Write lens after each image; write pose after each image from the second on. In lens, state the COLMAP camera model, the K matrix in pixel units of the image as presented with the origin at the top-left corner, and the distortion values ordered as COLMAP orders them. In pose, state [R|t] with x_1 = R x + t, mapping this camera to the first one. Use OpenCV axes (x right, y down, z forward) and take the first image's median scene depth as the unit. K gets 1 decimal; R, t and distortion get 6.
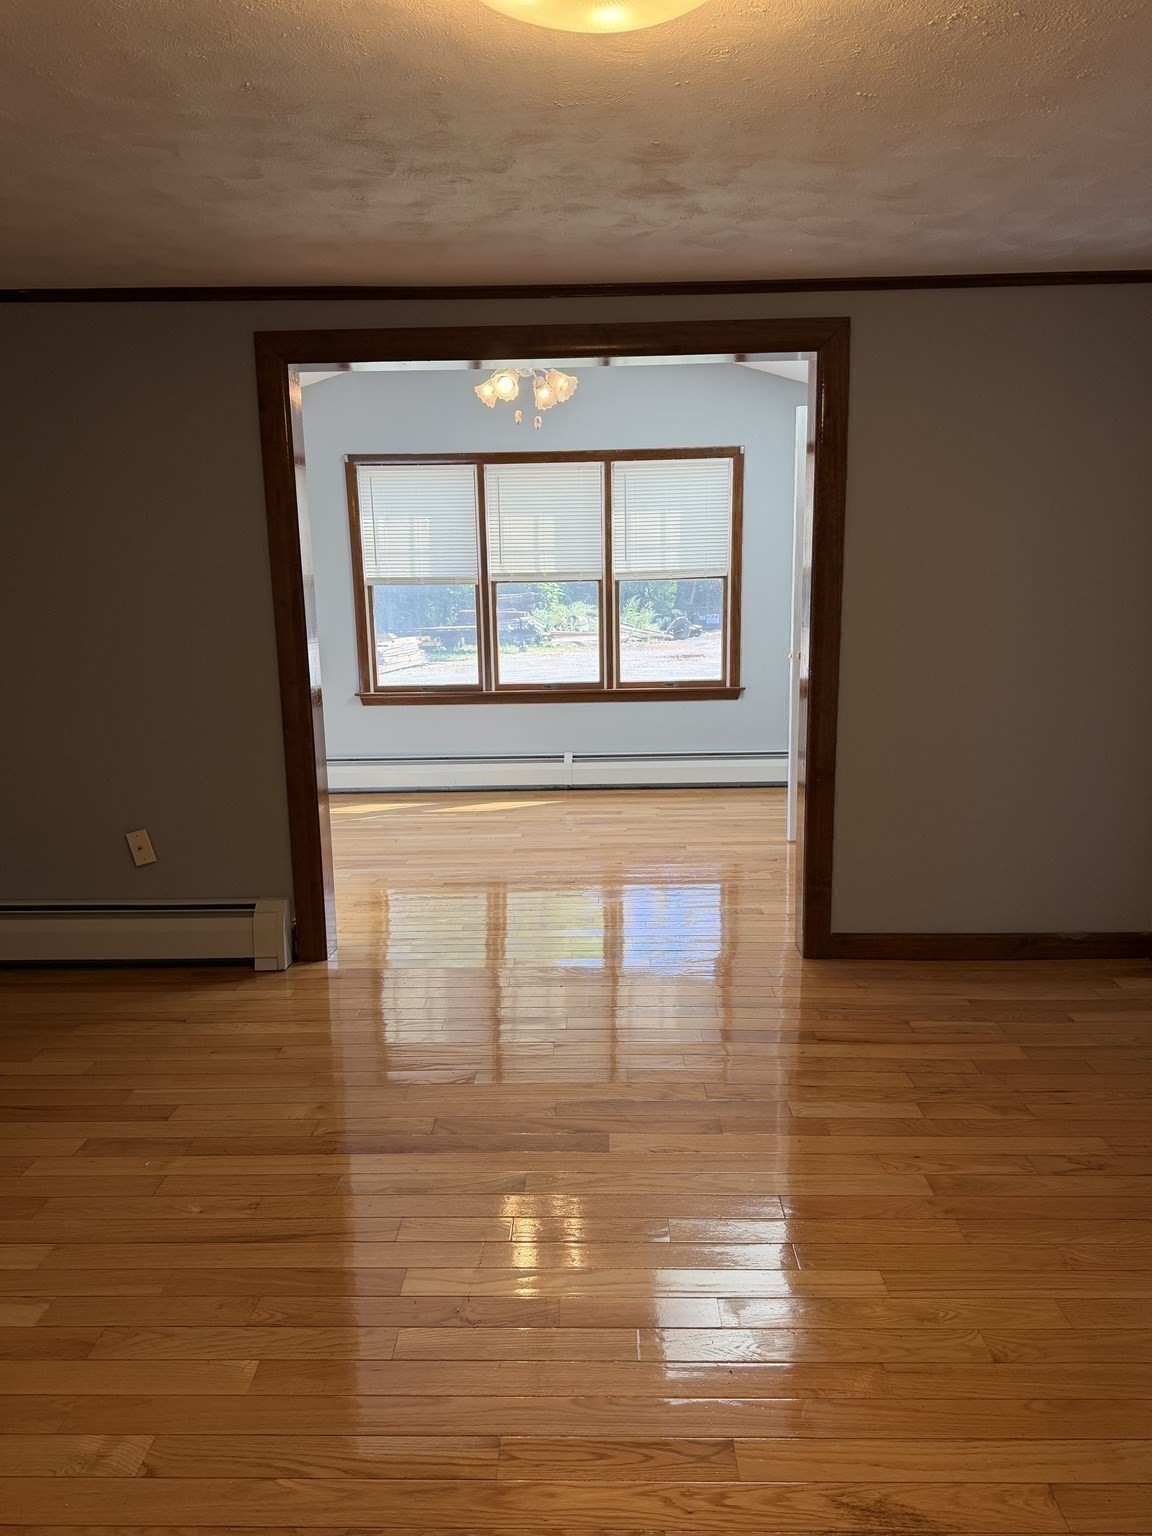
lens RADIAL K [[1052.7, 0, 576.0], [0, 1052.7, 768.0], [0, 0, 1]] dist [0.071709, -0.089646]
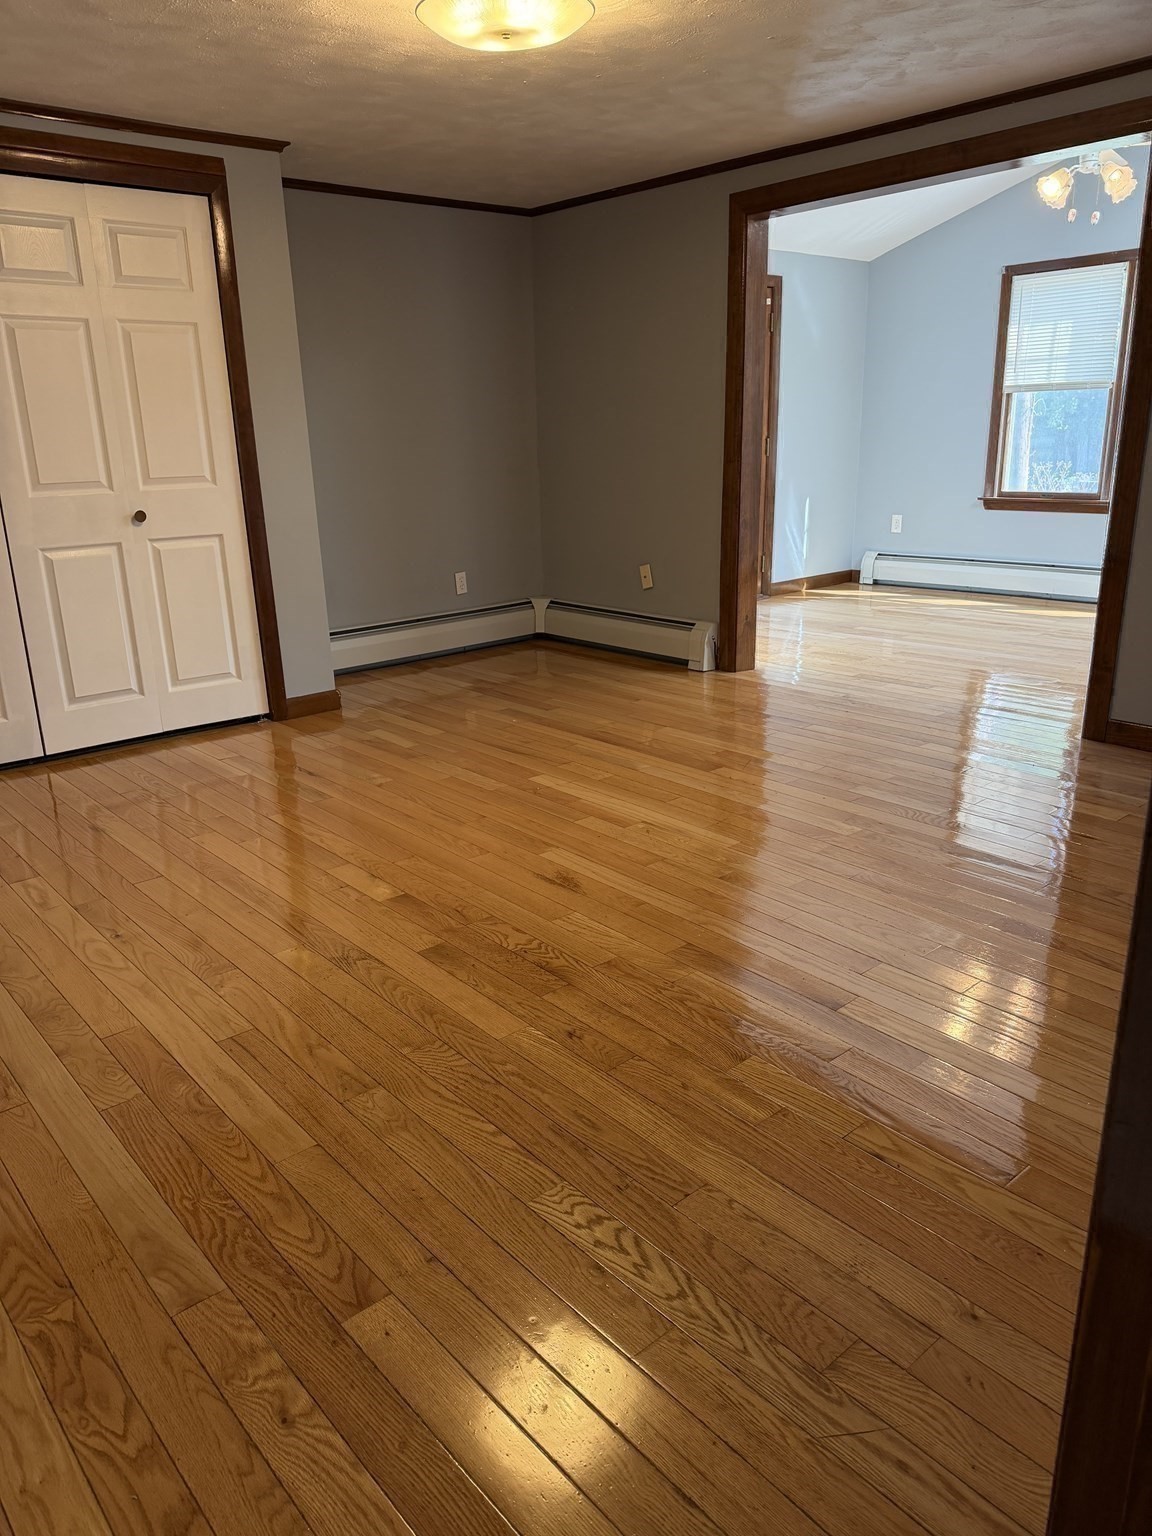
lens RADIAL K [[1056.0, 0, 576.0], [0, 1056.0, 768.0], [0, 0, 1]] dist [0.121906, -0.262193]
pose [[0.671364, 0.219108, -0.707999, 0.645307], [-0.111235, 0.974268, 0.196032, 0.055335], [0.732733, -0.052854, 0.678461, -0.104438]]
